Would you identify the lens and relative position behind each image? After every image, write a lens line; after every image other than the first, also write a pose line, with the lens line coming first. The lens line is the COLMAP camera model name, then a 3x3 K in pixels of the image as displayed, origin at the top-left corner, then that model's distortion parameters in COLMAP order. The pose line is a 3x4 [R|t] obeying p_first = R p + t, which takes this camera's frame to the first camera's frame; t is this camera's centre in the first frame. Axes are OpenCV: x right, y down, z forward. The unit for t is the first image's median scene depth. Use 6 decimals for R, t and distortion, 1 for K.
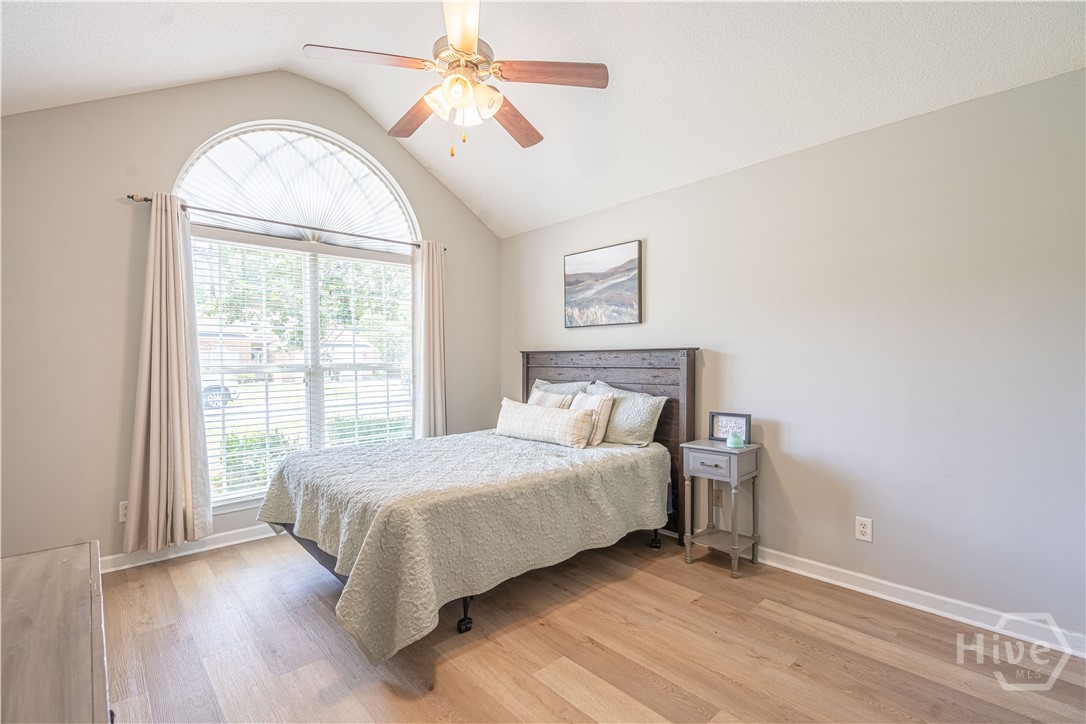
lens RADIAL K [[484.6, 0, 543.0], [0, 484.6, 362.0], [0, 0, 1]] dist [0.001026, 0.000105]
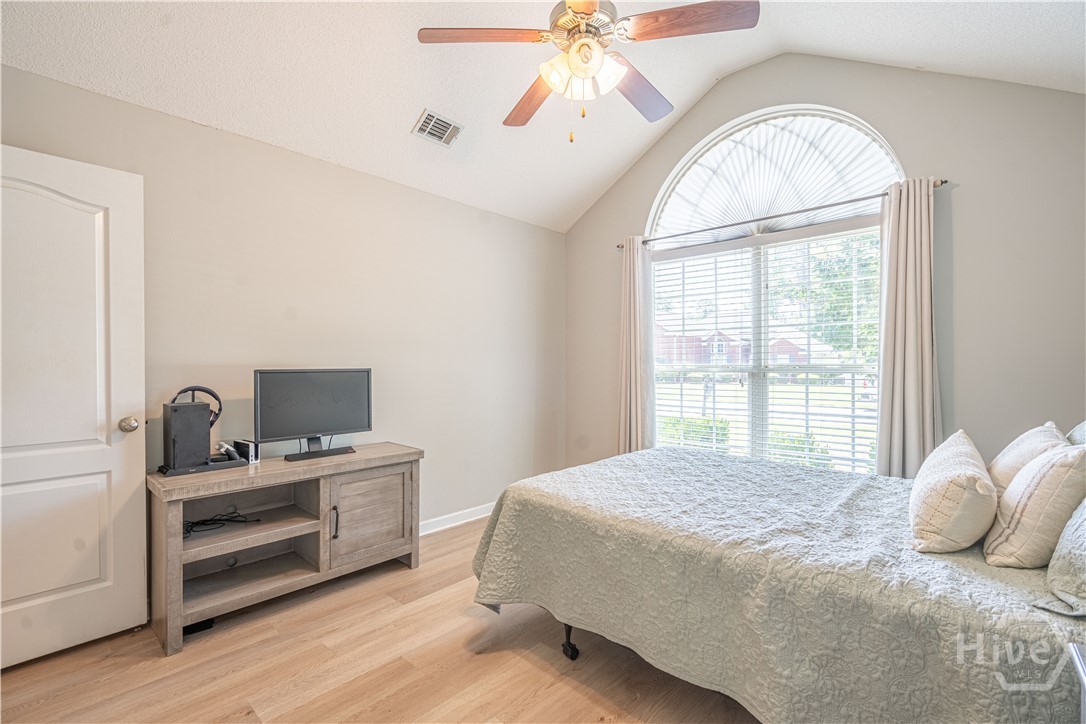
lens RADIAL K [[484.6, 0, 543.0], [0, 484.6, 362.0], [0, 0, 1]] dist [0.001026, 0.000105]
pose [[0.080110, 0.003726, -0.996779, 0.442096], [-0.002888, 0.999990, 0.003506, -0.002782], [0.996782, 0.002598, 0.080120, 0.519468]]
